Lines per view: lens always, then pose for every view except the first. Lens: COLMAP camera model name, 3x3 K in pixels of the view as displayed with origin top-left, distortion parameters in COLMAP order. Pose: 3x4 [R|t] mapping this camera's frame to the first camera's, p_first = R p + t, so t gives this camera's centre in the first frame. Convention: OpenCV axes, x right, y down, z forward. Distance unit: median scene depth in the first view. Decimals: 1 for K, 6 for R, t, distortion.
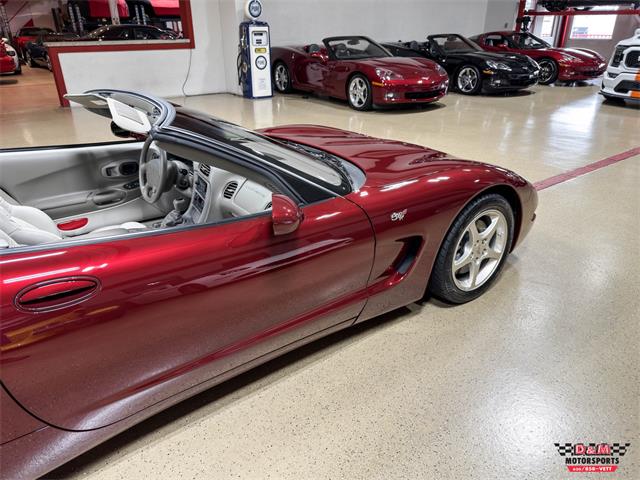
lens RADIAL K [[452.5, 0, 320.0], [0, 452.5, 240.0], [0, 0, 1]] dist [0.052868, -0.060610]
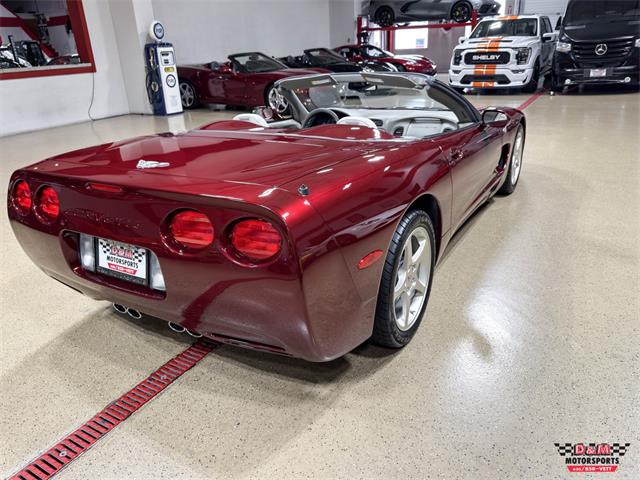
lens RADIAL K [[475.2, 0, 320.0], [0, 475.2, 240.0], [0, 0, 1]] dist [0.004583, -0.007267]
pose [[0.919731, -0.183194, 0.347181, -0.261569], [0.201865, 0.979247, -0.018056, 0.053236], [-0.336668, 0.086690, 0.937624, -0.096418]]
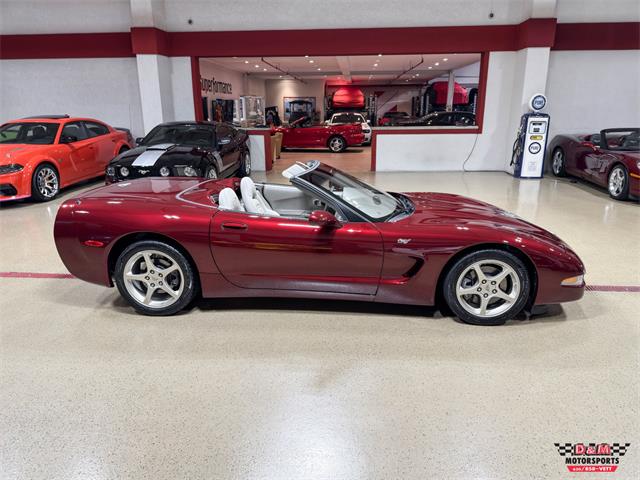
lens RADIAL K [[465.1, 0, 327.4], [0, 465.1, 237.4], [0, 0, 1]] dist [0.046222, -0.068254]
pose [[0.763020, 0.177563, -0.621508, 0.230625], [-0.275947, 0.958986, -0.064799, 0.028235], [0.584512, 0.220946, 0.780723, -0.125084]]
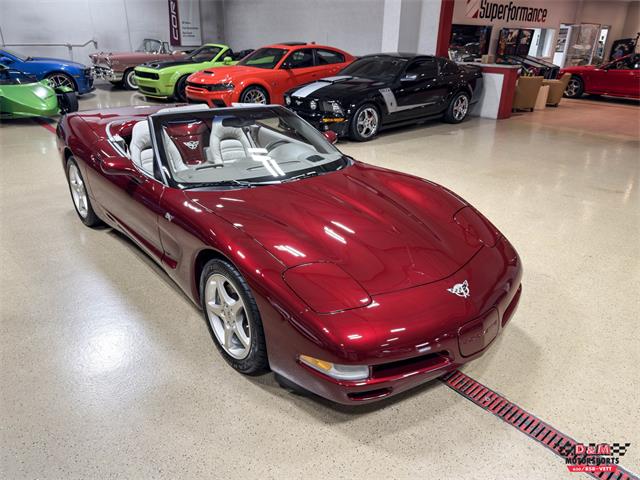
lens RADIAL K [[475.2, 0, 320.0], [0, 475.2, 240.0], [0, 0, 1]] dist [0.004583, -0.007267]
pose [[0.067209, 0.403488, -0.912513, 0.333775], [-0.437684, 0.833807, 0.336450, -0.146728], [0.896613, 0.376780, 0.232640, 0.239351]]
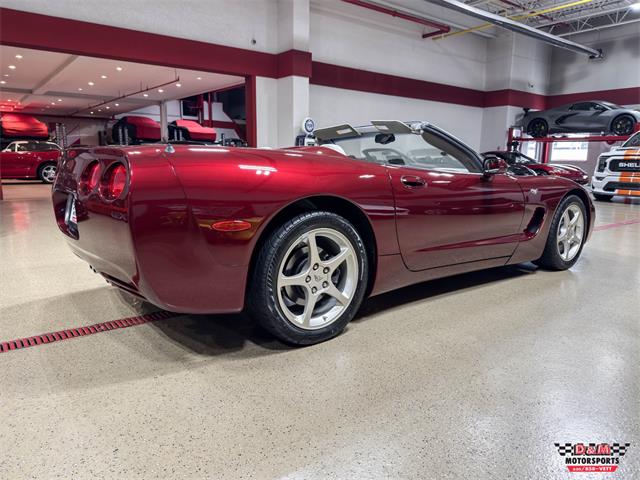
lens RADIAL K [[452.5, 0, 320.0], [0, 452.5, 240.0], [0, 0, 1]] dist [0.052868, -0.060610]
pose [[0.999411, 0.015215, 0.030768, -0.142594], [-0.006623, 0.965022, -0.262086, 0.121441], [-0.033680, 0.261727, 0.964554, -0.117332]]
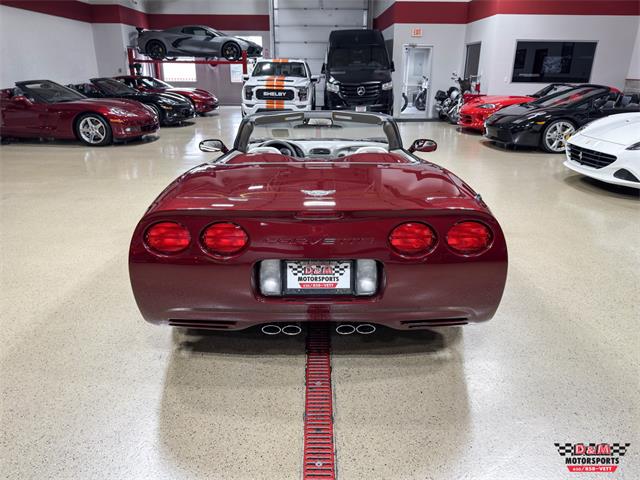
lens RADIAL K [[452.5, 0, 320.0], [0, 452.5, 240.0], [0, 0, 1]] dist [0.052868, -0.060610]
pose [[0.584966, -0.272147, 0.764036, -0.436244], [0.332743, 0.939624, 0.079933, 0.005405], [-0.739660, 0.207469, 0.640203, -0.017123]]
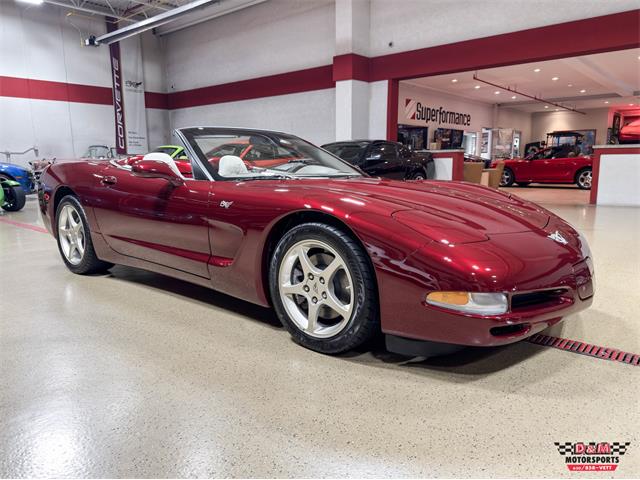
lens RADIAL K [[481.3, 0, 327.1], [0, 481.3, 243.5], [0, 0, 1]] dist [0.049382, -0.073100]
pose [[0.230463, 0.161838, -0.959529, 0.332833], [-0.405399, 0.912391, 0.056518, -0.031150], [0.884612, 0.375967, 0.275881, 0.200003]]
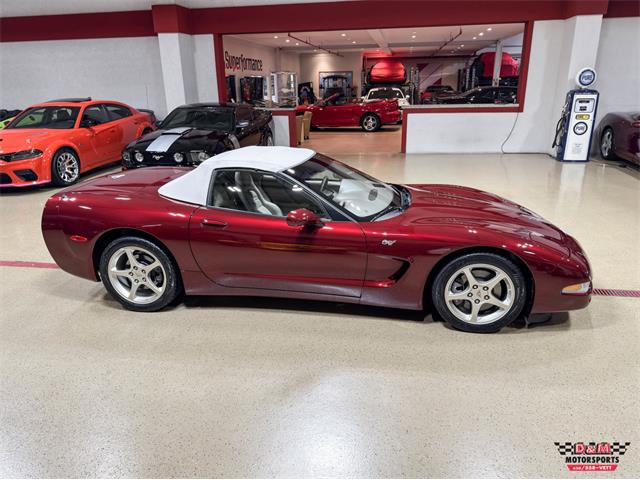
lens RADIAL K [[481.3, 0, 327.1], [0, 481.3, 243.5], [0, 0, 1]] dist [0.049382, -0.073100]
pose [[0.699426, 0.223356, -0.678907, 0.261712], [-0.291880, 0.956353, 0.013933, -0.001918], [0.652387, 0.188415, 0.734092, -0.092495]]
